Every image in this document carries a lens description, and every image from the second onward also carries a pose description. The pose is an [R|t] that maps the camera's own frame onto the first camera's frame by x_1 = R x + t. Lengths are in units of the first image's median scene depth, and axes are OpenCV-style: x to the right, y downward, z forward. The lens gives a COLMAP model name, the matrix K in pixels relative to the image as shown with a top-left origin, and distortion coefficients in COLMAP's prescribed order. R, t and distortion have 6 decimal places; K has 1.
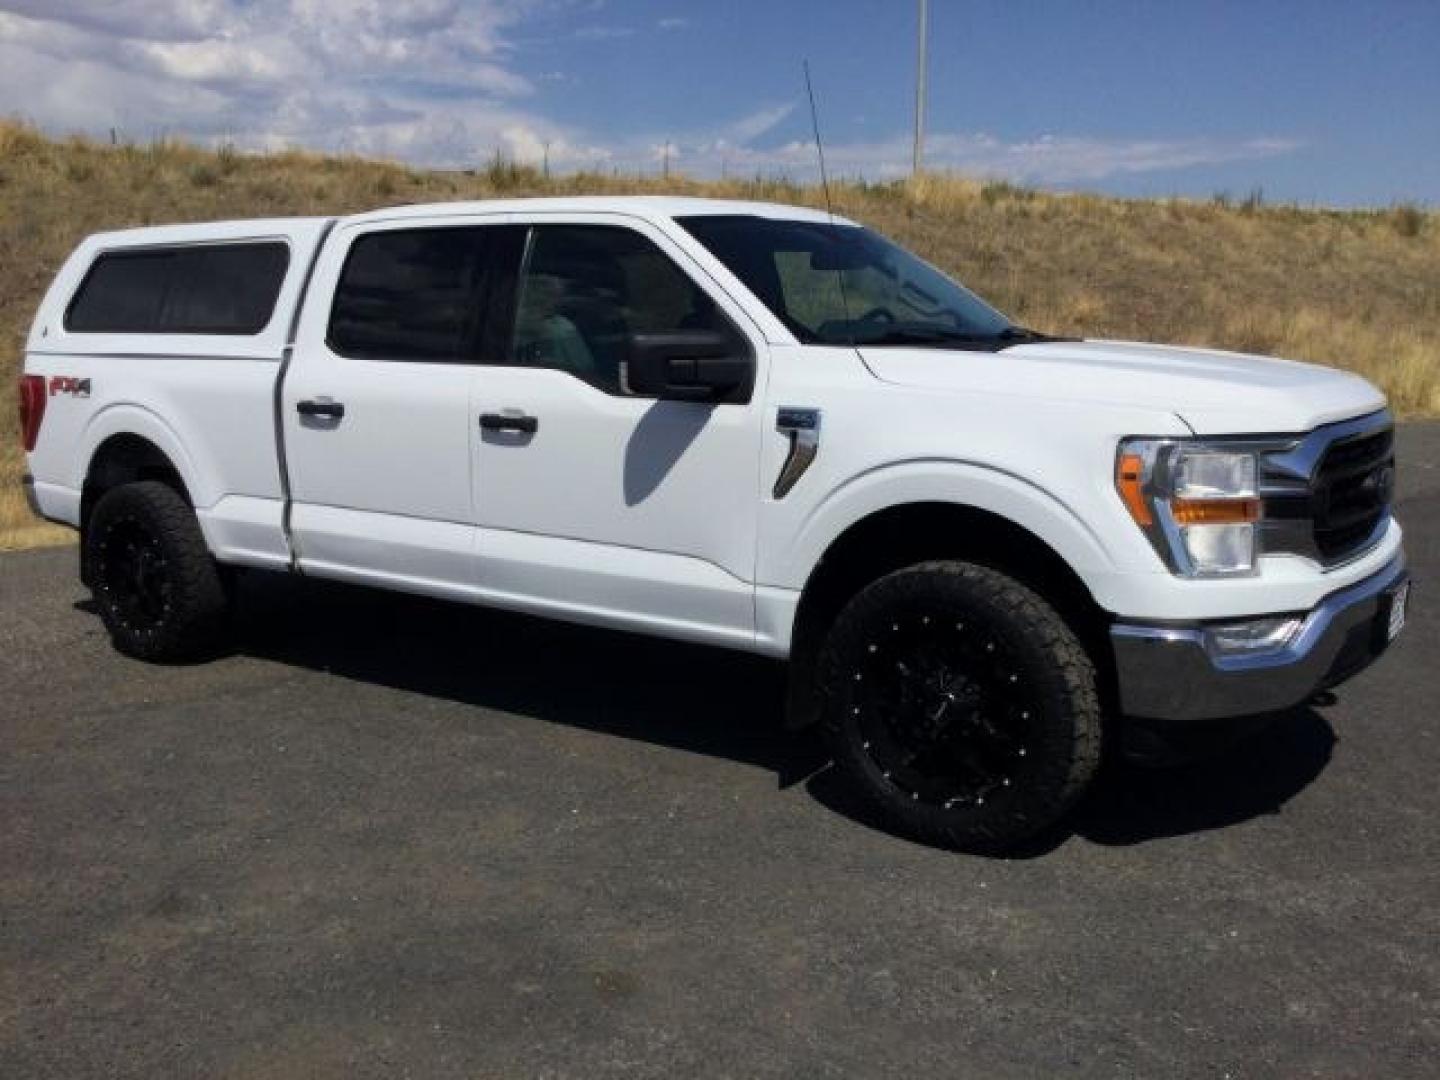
lens RADIAL K [[1244.7, 0, 720.0], [0, 1244.7, 540.0], [0, 0, 1]] dist [0.067441, -0.112503]
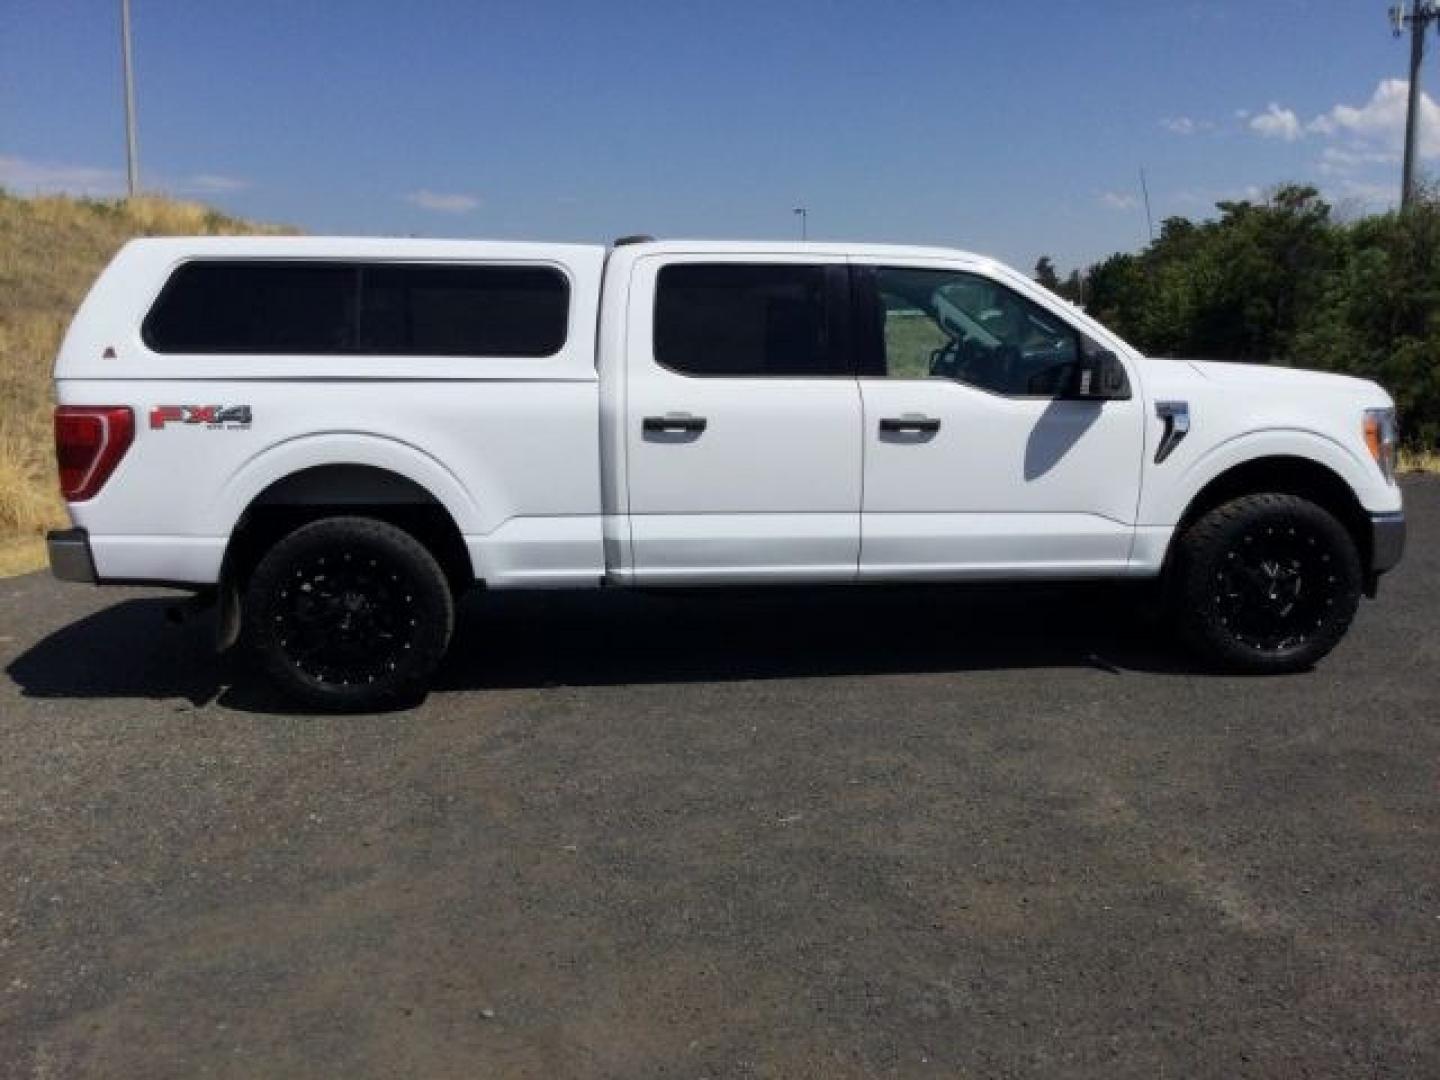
lens RADIAL K [[1244.7, 0, 720.0], [0, 1244.7, 540.0], [0, 0, 1]] dist [0.067441, -0.112503]
pose [[0.758115, -0.123851, 0.640253, -1.034363], [0.102534, 0.992226, 0.070528, -0.081623], [-0.644010, 0.012179, 0.764920, 0.166532]]
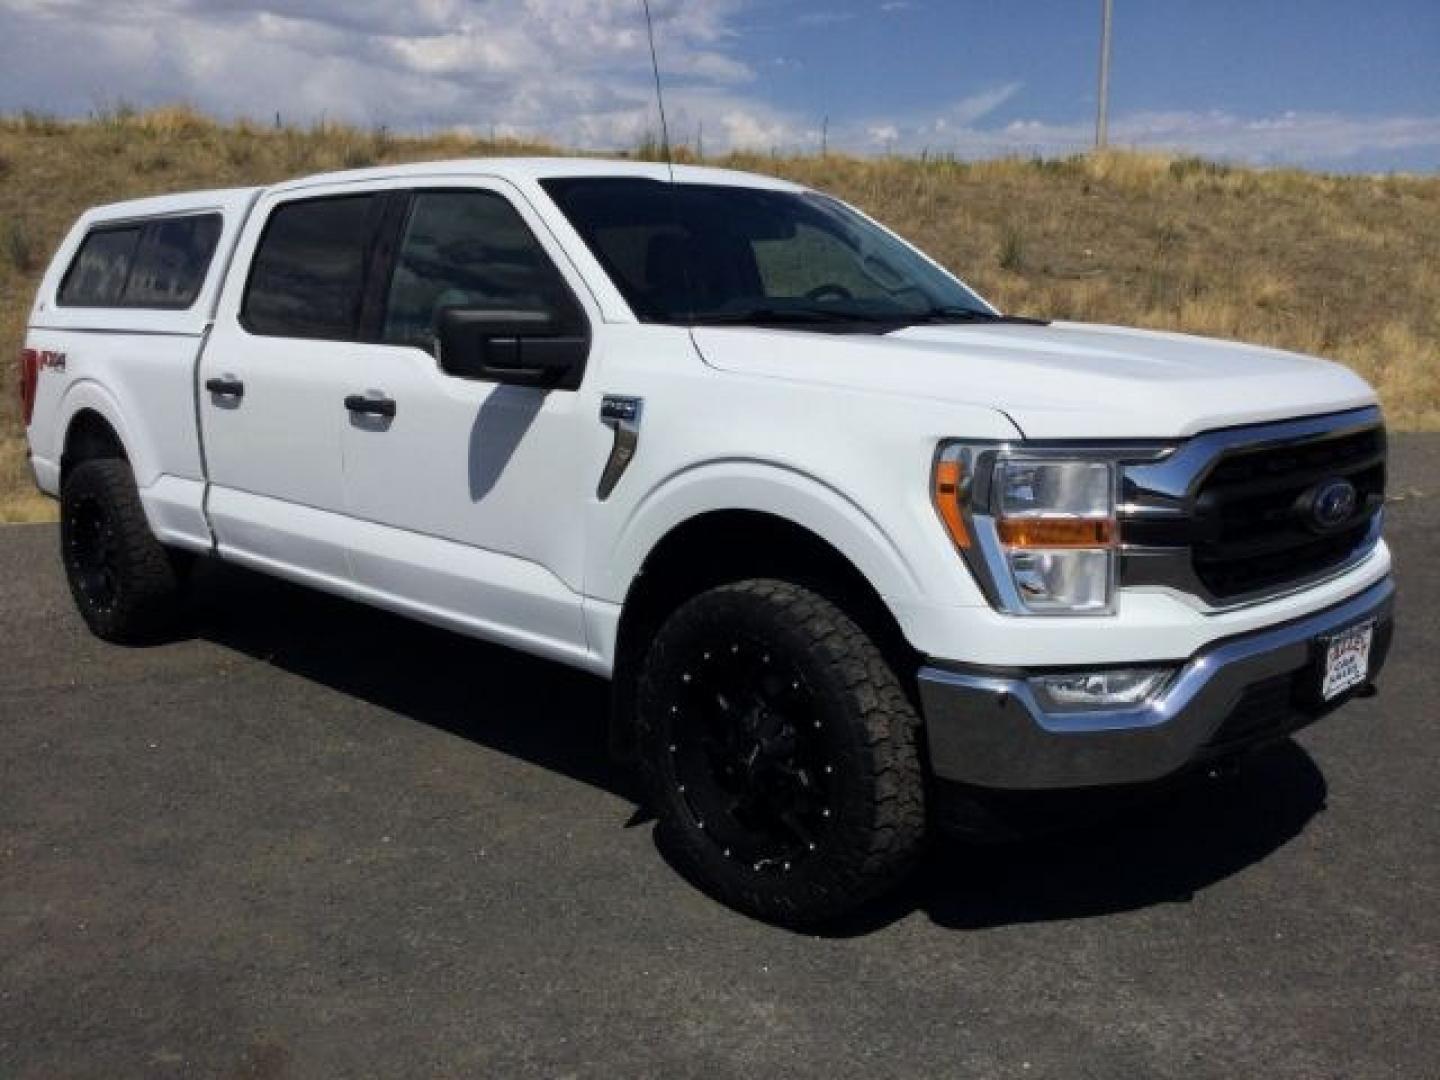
lens RADIAL K [[1244.7, 0, 720.0], [0, 1244.7, 540.0], [0, 0, 1]] dist [0.067441, -0.112503]
pose [[0.988195, 0.034419, -0.149284, 0.207658], [-0.032439, 0.999351, 0.015681, -0.016784], [0.149727, -0.010654, 0.988670, 0.118858]]
